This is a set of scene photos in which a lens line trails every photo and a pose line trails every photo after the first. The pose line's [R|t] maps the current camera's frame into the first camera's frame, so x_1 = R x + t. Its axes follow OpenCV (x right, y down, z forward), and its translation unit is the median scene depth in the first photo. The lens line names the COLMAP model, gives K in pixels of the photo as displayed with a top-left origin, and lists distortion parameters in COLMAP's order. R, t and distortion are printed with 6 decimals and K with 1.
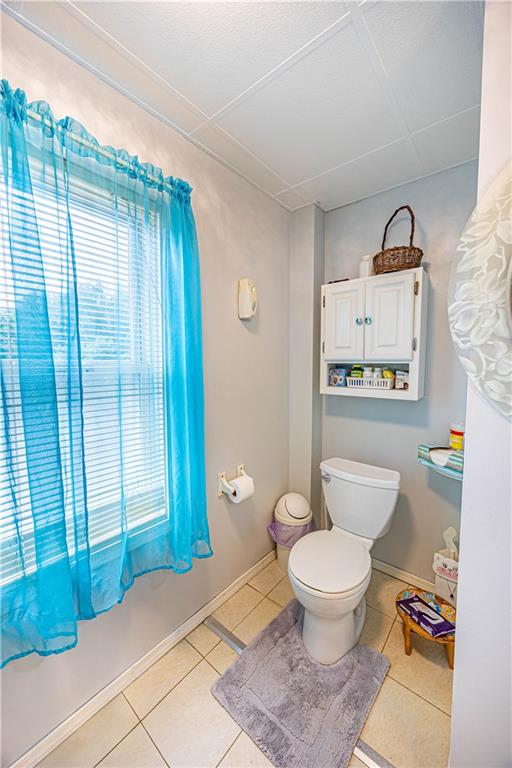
lens RADIAL K [[301.4, 0, 255.8], [0, 301.4, 383.1], [0, 0, 1]] dist [0.013322, 0.000155]
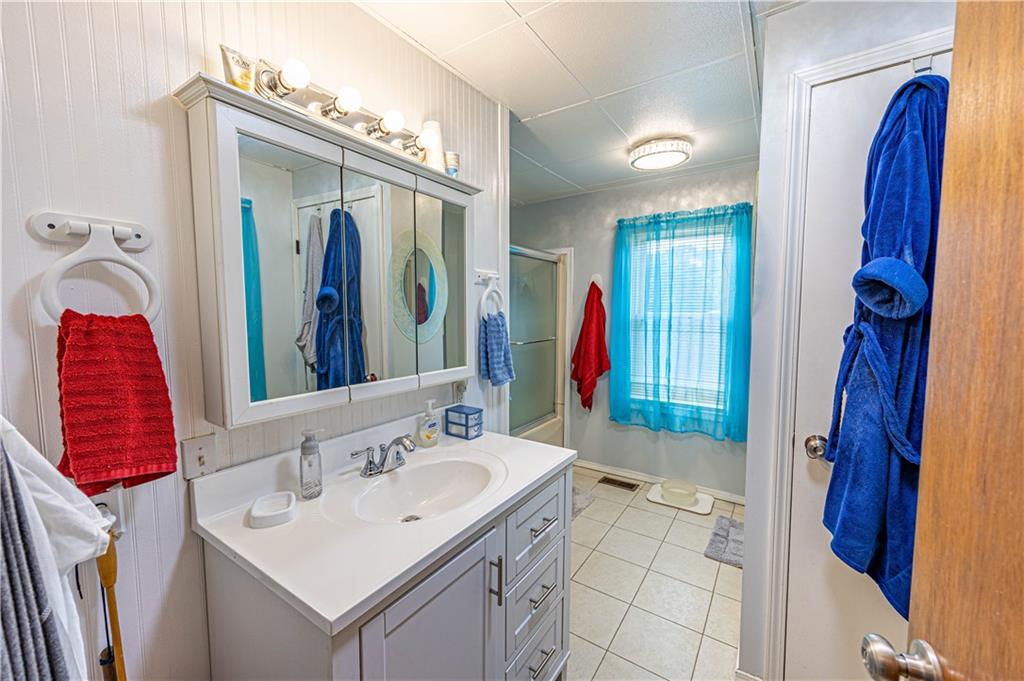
lens RADIAL K [[401.9, 0, 511.5], [0, 401.9, 344.4], [0, 0, 1]] dist [0.013322, 0.000155]
pose [[0.103433, 0.077520, -0.991611, 1.935727], [-0.069898, 0.995060, 0.070499, 0.017258], [0.992177, 0.062019, 0.108341, -0.420411]]
